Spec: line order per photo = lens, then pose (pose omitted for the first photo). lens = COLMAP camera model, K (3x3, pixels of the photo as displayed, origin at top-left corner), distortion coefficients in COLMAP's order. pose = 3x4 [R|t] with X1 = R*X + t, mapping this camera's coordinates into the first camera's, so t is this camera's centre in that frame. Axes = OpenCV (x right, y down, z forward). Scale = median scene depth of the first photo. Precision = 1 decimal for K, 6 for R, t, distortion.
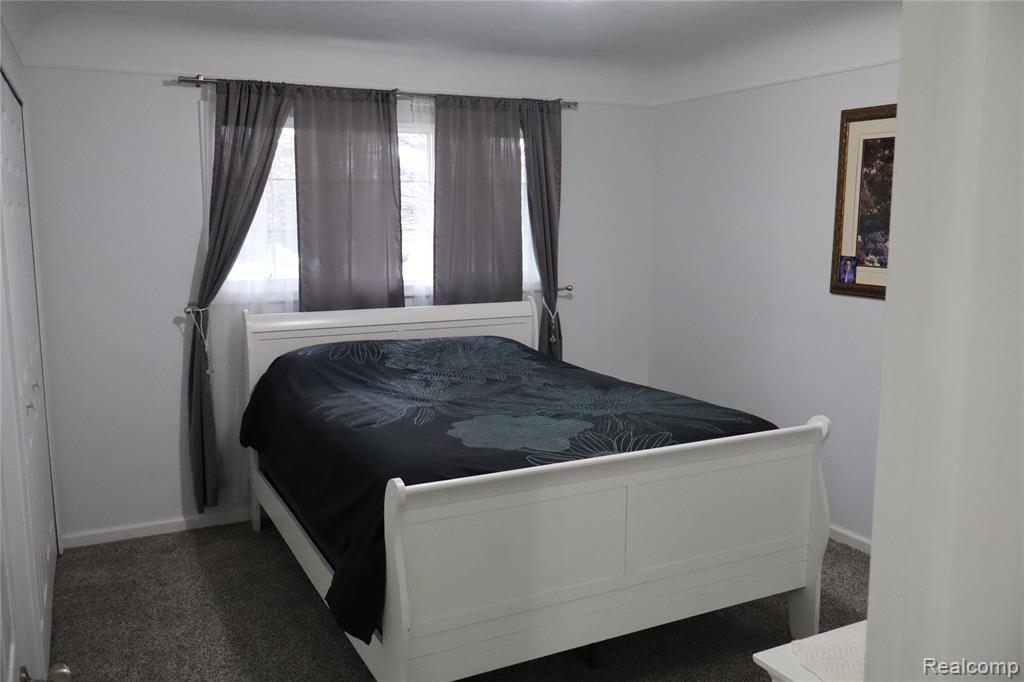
lens RADIAL K [[848.9, 0, 512.0], [0, 848.9, 341.0], [0, 0, 1]] dist [-0.002302, 0.003625]
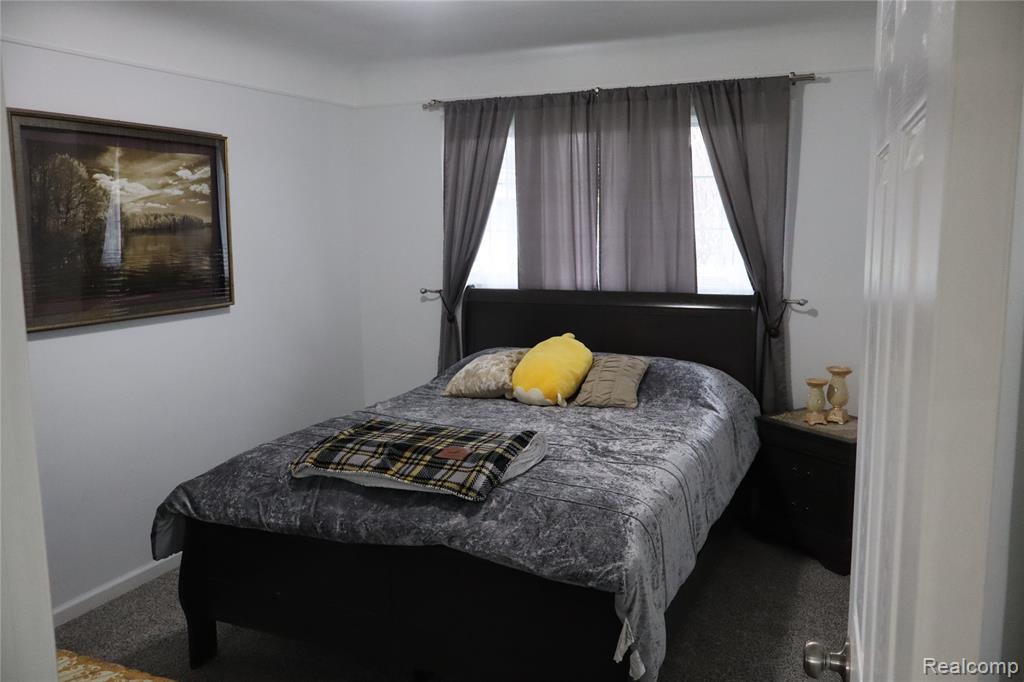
lens RADIAL K [[848.9, 0, 512.0], [0, 848.9, 341.0], [0, 0, 1]] dist [-0.002302, 0.003625]
pose [[0.643804, 0.104038, -0.758084, 0.602427], [-0.099514, 0.993684, 0.051858, -0.046671], [0.758691, 0.042054, 0.650091, 0.302491]]
